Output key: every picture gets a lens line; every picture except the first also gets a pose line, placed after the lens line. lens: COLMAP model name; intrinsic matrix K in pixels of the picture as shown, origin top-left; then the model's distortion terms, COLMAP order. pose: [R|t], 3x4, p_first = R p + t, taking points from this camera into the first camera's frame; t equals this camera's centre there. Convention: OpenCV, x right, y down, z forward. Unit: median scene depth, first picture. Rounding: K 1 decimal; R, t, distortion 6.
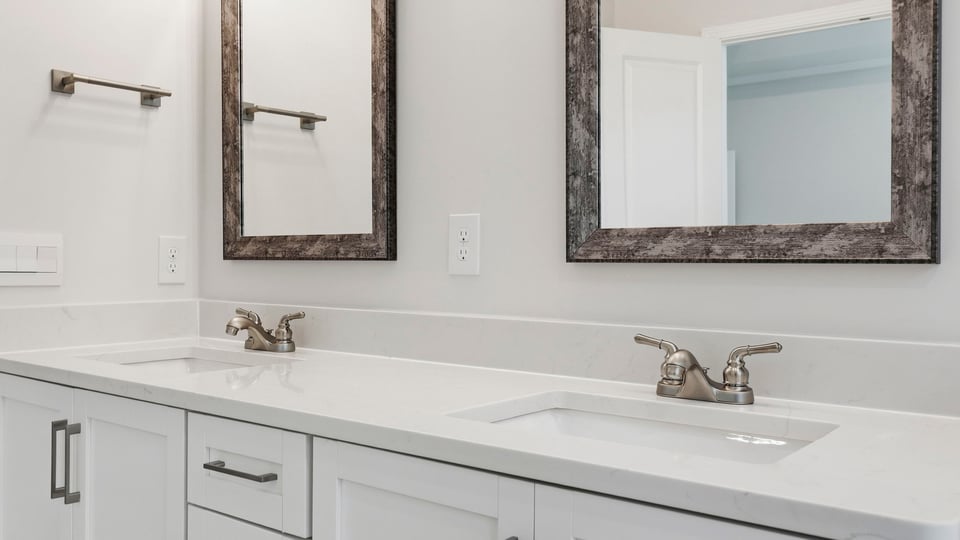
lens RADIAL K [[814.8, 0, 479.7], [0, 814.8, 266.8], [0, 0, 1]] dist [0.003330, 0.001418]
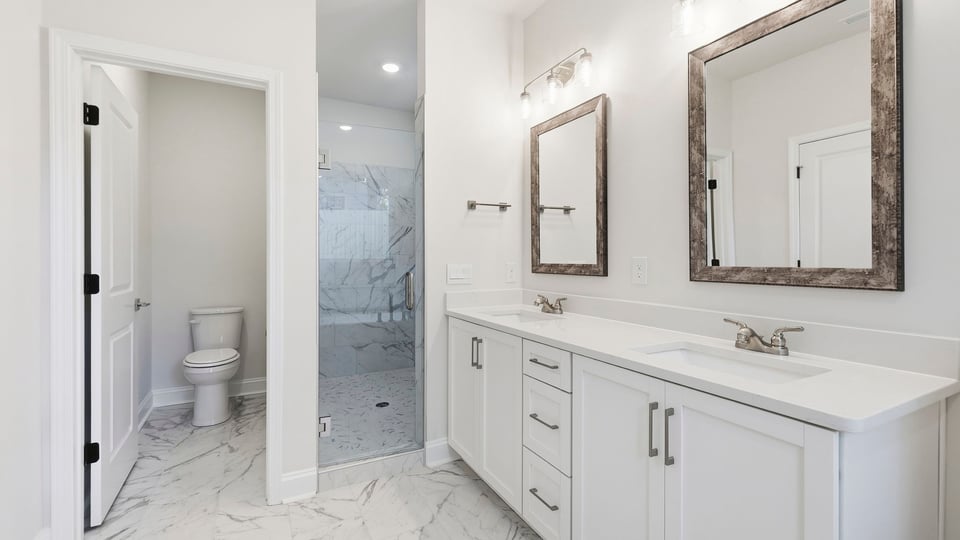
lens RADIAL K [[406.0, 0, 471.4], [0, 406.0, 264.8], [0, 0, 1]] dist [-0.001201, 0.000063]
pose [[0.907612, -0.003398, -0.419796, 0.033330], [0.006128, 0.999968, 0.005154, -0.059189], [0.419765, -0.007250, 0.907604, -0.220716]]
